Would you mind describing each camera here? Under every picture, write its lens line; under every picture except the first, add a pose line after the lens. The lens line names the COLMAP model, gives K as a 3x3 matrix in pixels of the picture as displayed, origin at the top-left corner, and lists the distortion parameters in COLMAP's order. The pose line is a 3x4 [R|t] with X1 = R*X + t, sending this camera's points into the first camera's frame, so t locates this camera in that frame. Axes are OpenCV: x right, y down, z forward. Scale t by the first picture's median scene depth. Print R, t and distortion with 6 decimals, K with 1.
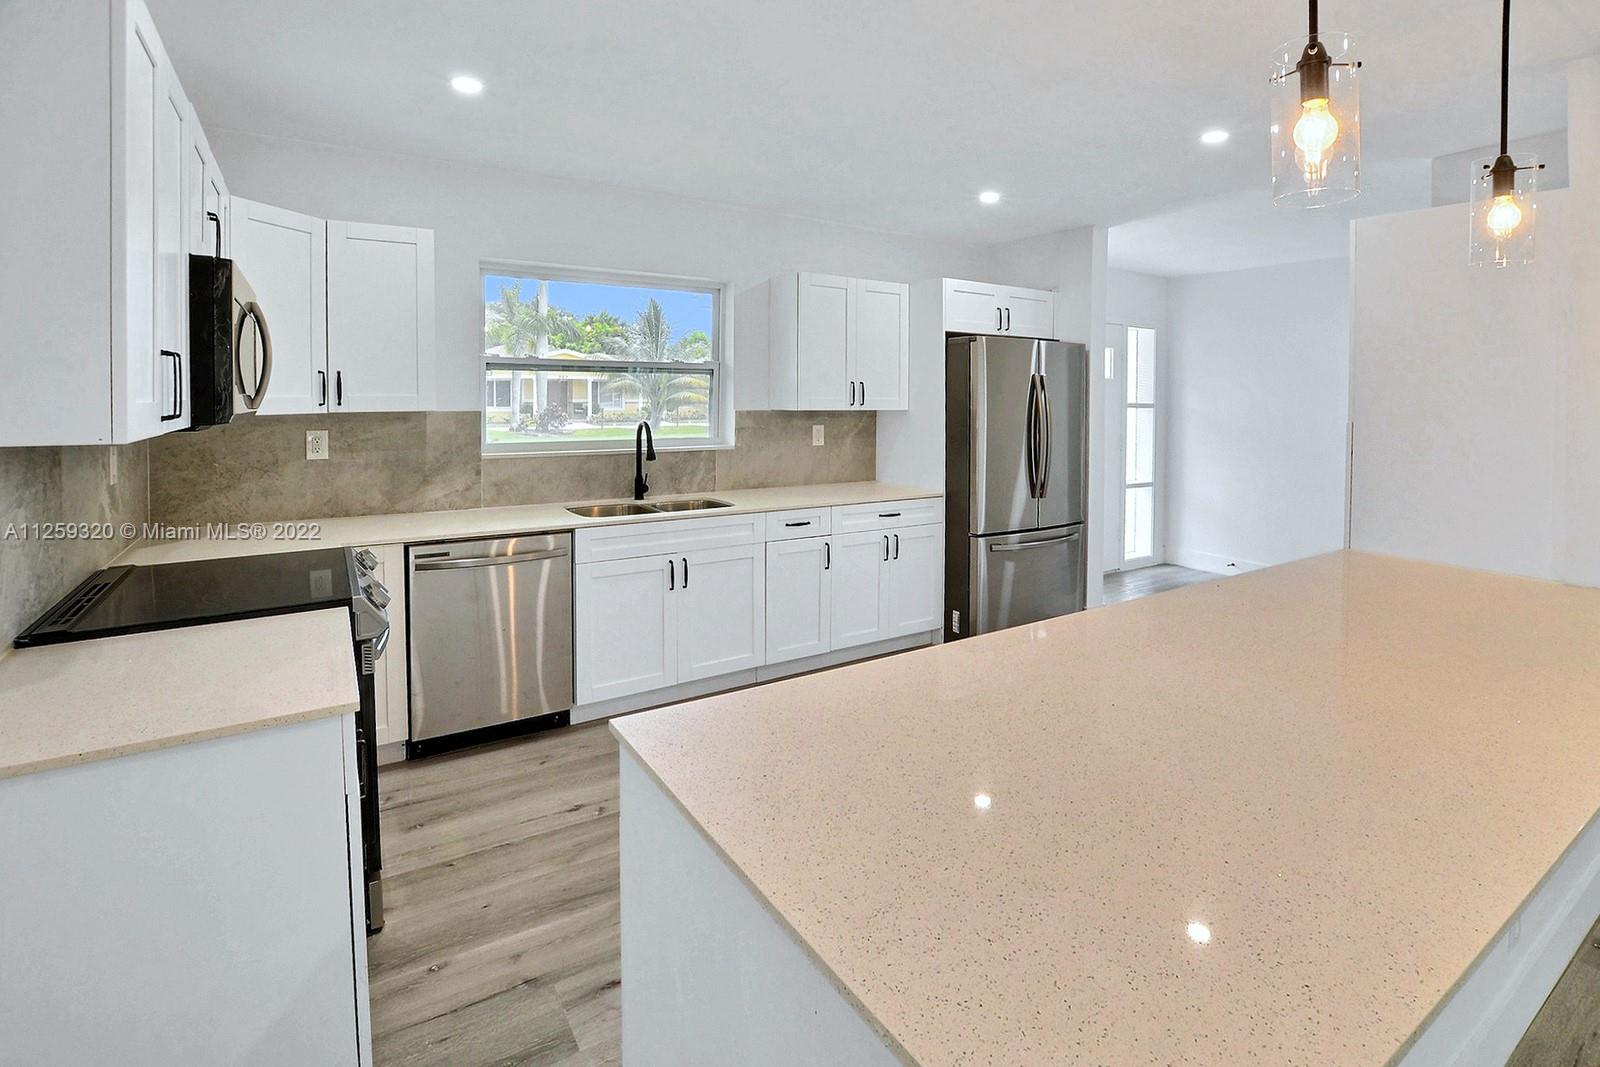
lens RADIAL K [[734.8, 0, 827.4], [0, 734.8, 422.2], [0, 0, 1]] dist [-0.028117, 0.002138]
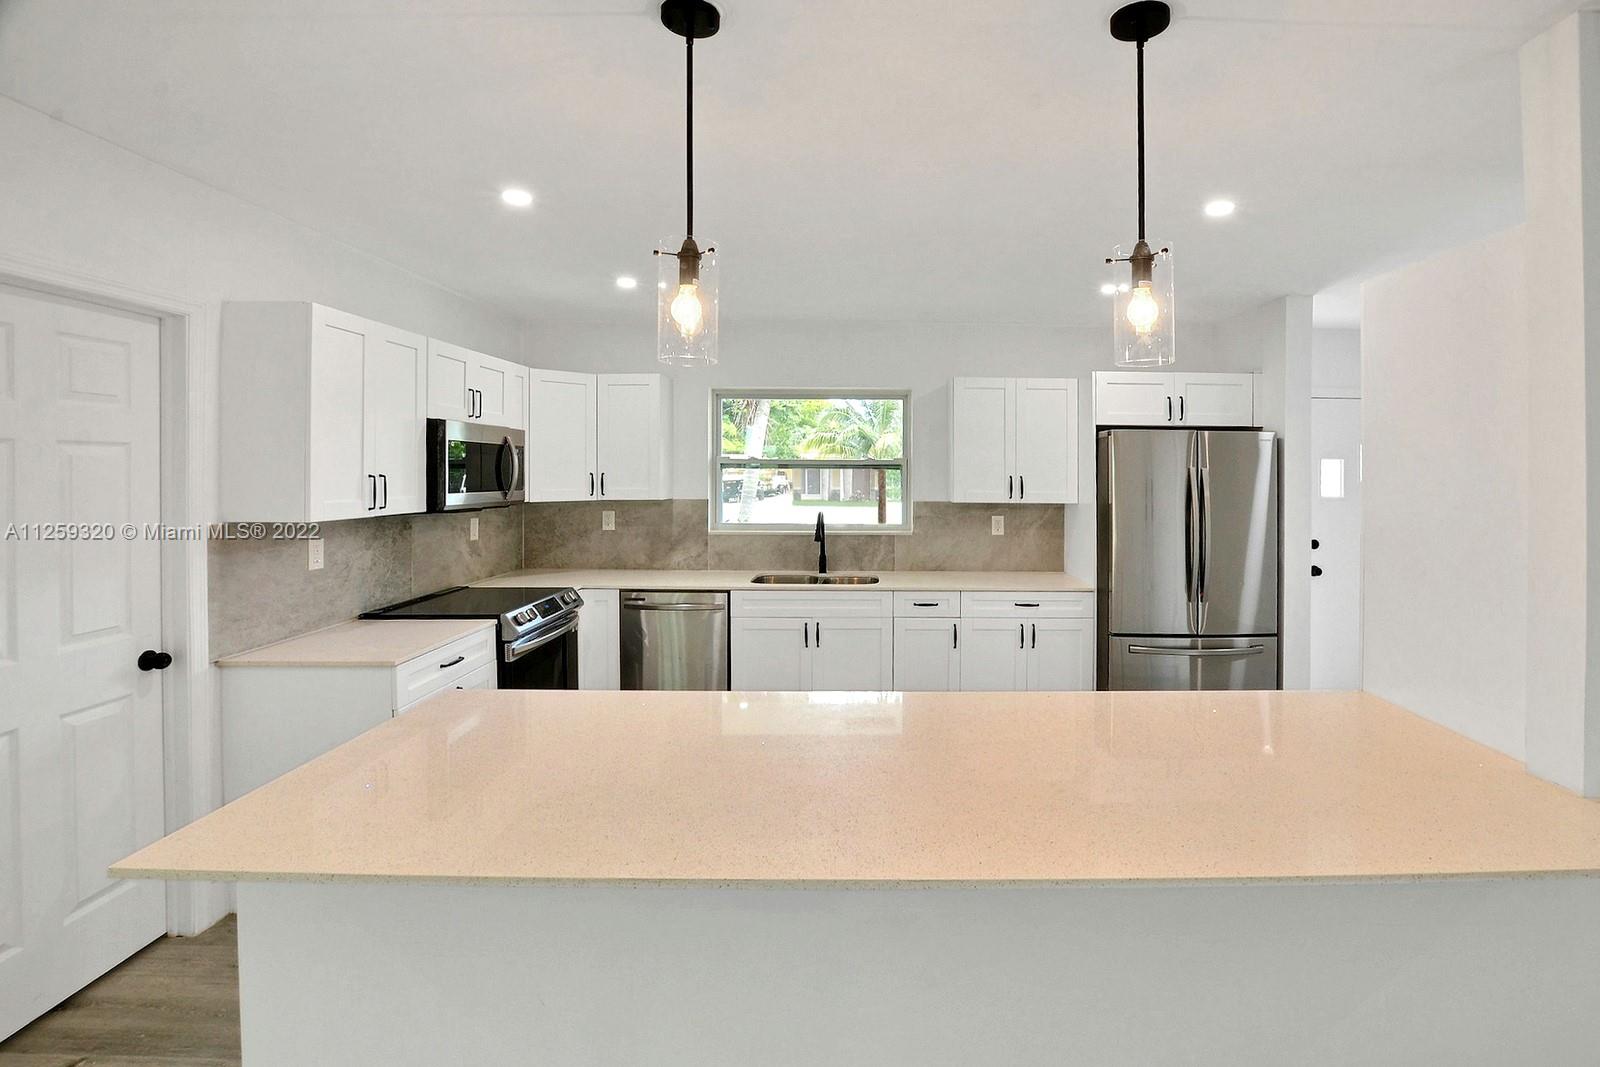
lens RADIAL K [[734.8, 0, 883.0], [0, 734.8, 478.8], [0, 0, 1]] dist [-0.028117, 0.002138]
pose [[0.844698, 0.001554, -0.535240, 0.462058], [-0.018752, 0.999468, -0.026691, -0.020037], [0.534914, 0.032583, 0.844278, 0.011667]]
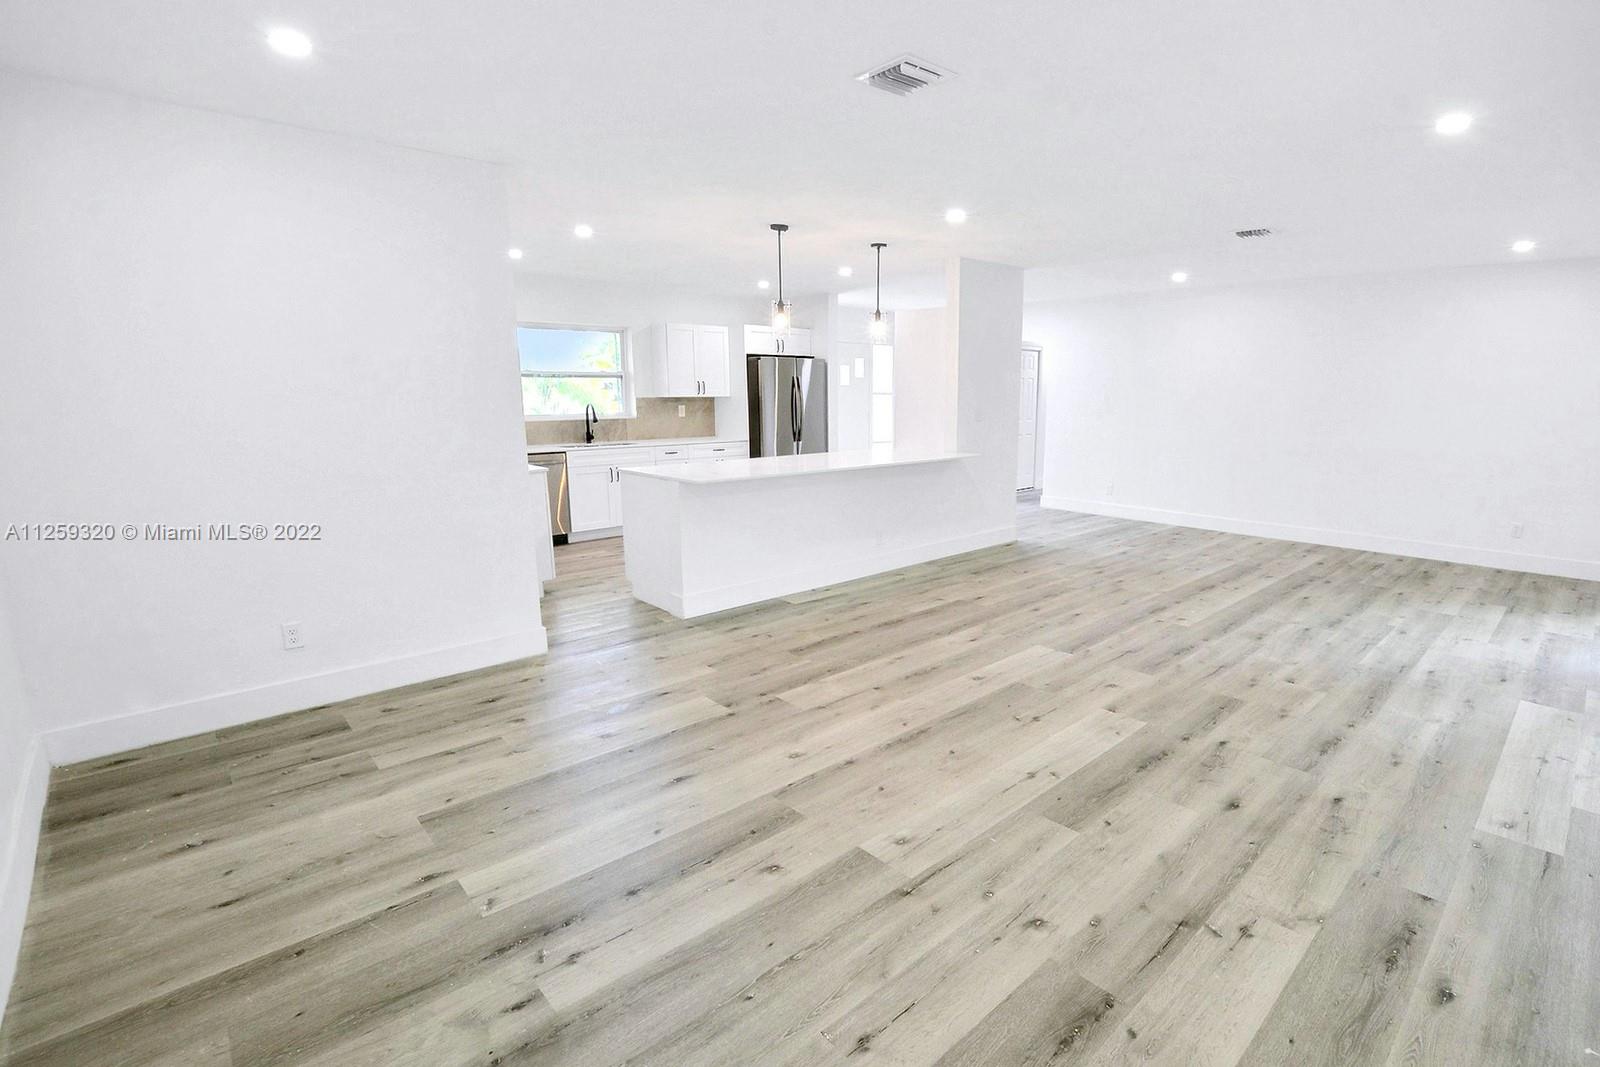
lens RADIAL K [[734.8, 0, 822.2], [0, 734.8, 543.1], [0, 0, 1]] dist [-0.028117, 0.002138]
pose [[0.988924, -0.038859, 0.143249, 0.065684], [0.014478, 0.985772, 0.167461, 0.046111], [-0.147718, -0.163532, 0.975416, -0.994559]]
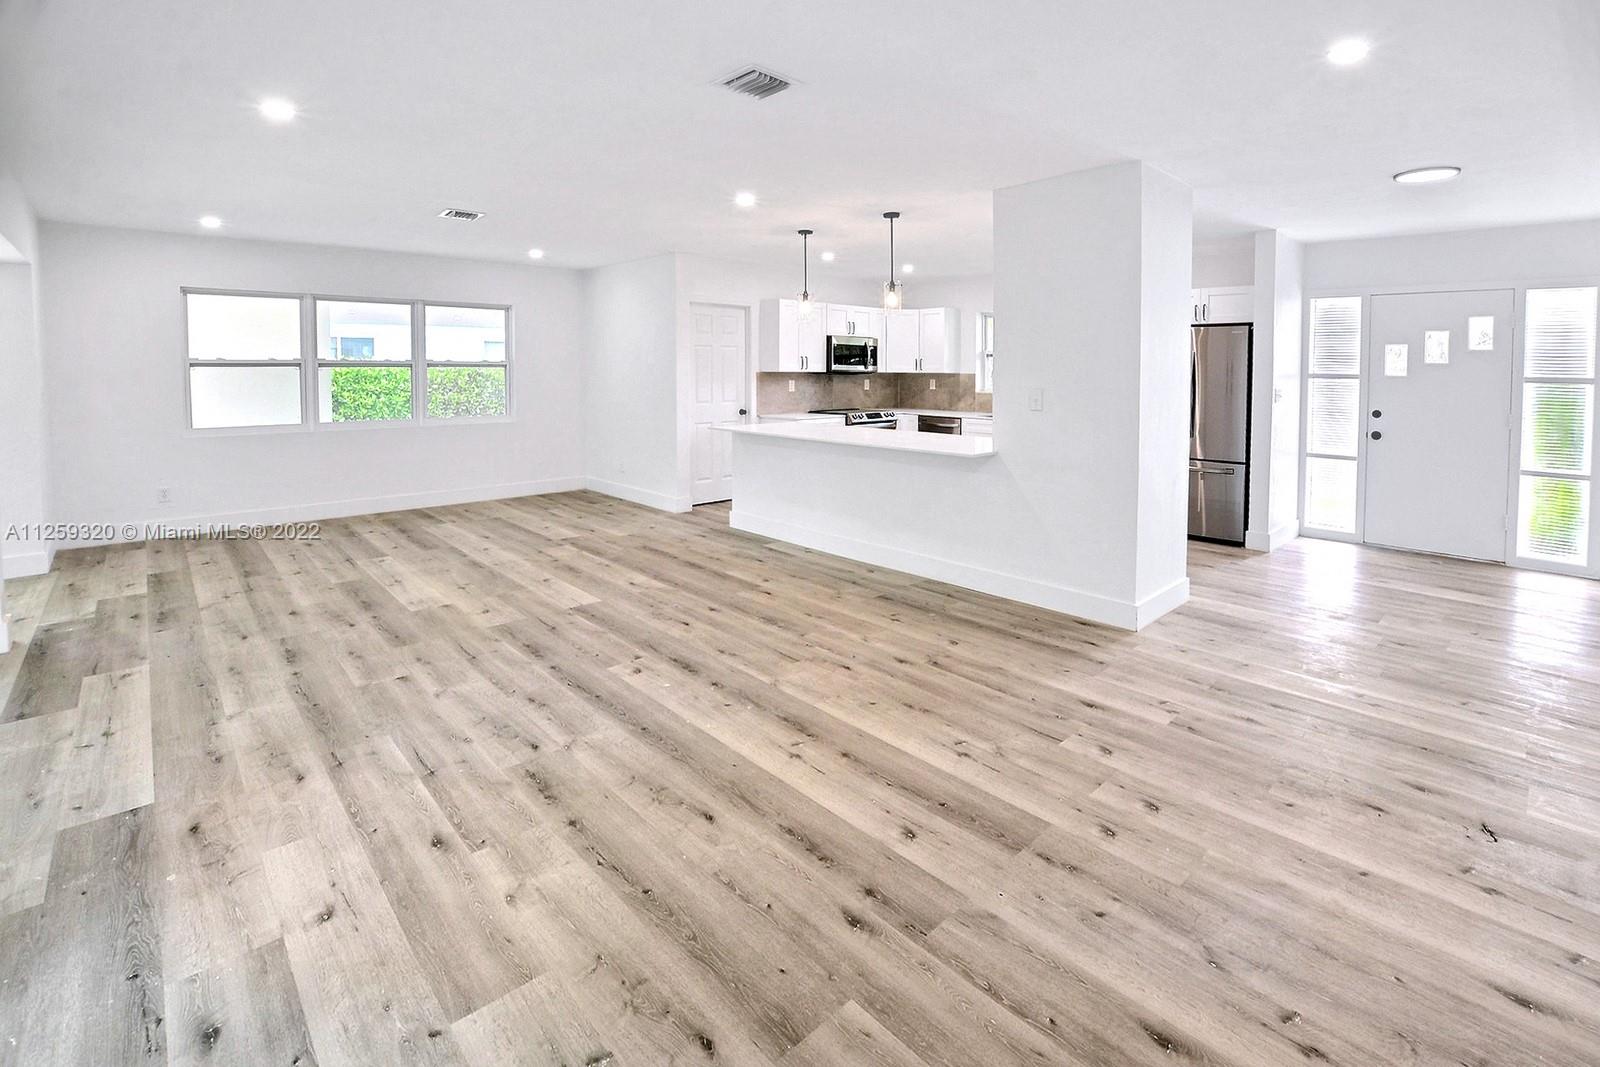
lens RADIAL K [[734.8, 0, 876.0], [0, 734.8, 446.6], [0, 0, 1]] dist [-0.028117, 0.002138]
pose [[0.207899, 0.095484, -0.973479, 1.654645], [-0.045208, 0.995099, 0.087950, 0.023954], [0.977105, 0.025724, 0.211196, 0.123491]]
